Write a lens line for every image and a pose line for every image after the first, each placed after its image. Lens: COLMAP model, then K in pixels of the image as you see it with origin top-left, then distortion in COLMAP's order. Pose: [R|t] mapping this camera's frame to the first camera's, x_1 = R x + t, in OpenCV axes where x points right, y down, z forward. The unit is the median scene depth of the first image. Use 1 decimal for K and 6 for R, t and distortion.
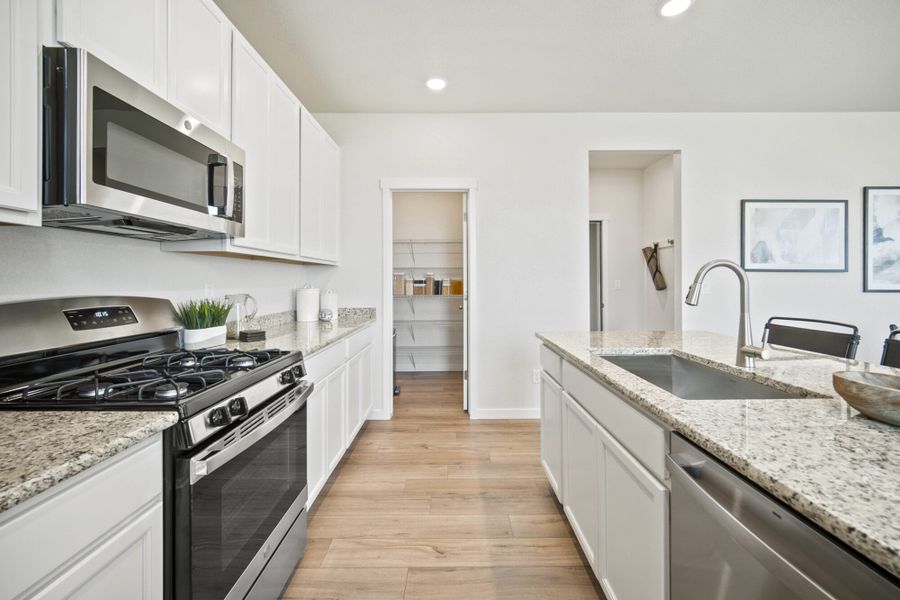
lens RADIAL K [[368.9, 0, 451.0], [0, 368.9, 285.8], [0, 0, 1]] dist [-0.002097, -0.000236]
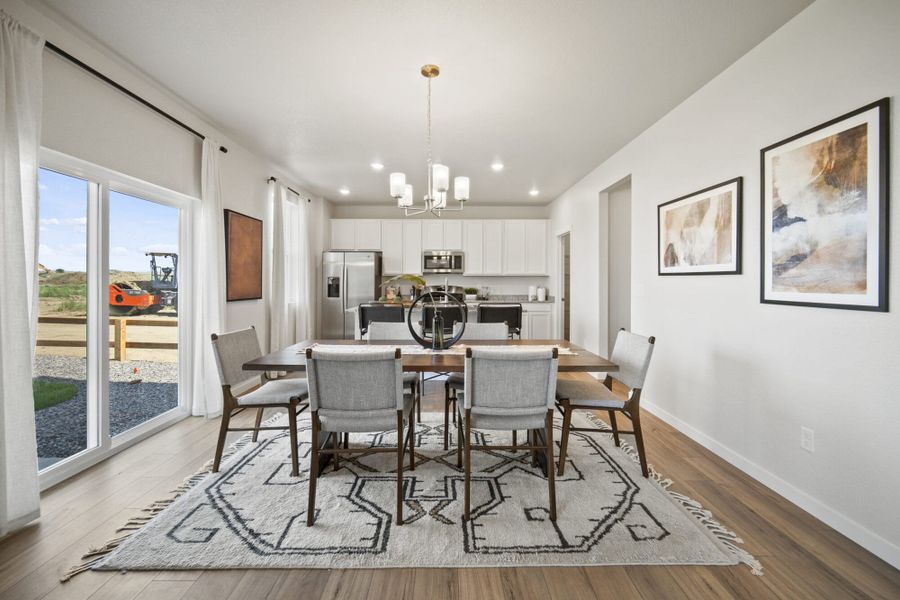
lens RADIAL K [[365.0, 0, 452.9], [0, 365.0, 296.0], [0, 0, 1]] dist [-0.001432, 0.000249]
pose [[0.015920, 0.042176, -0.998983, 1.798951], [-0.011930, 0.999047, 0.041989, -0.017984], [0.999802, 0.011249, 0.016408, 0.413068]]
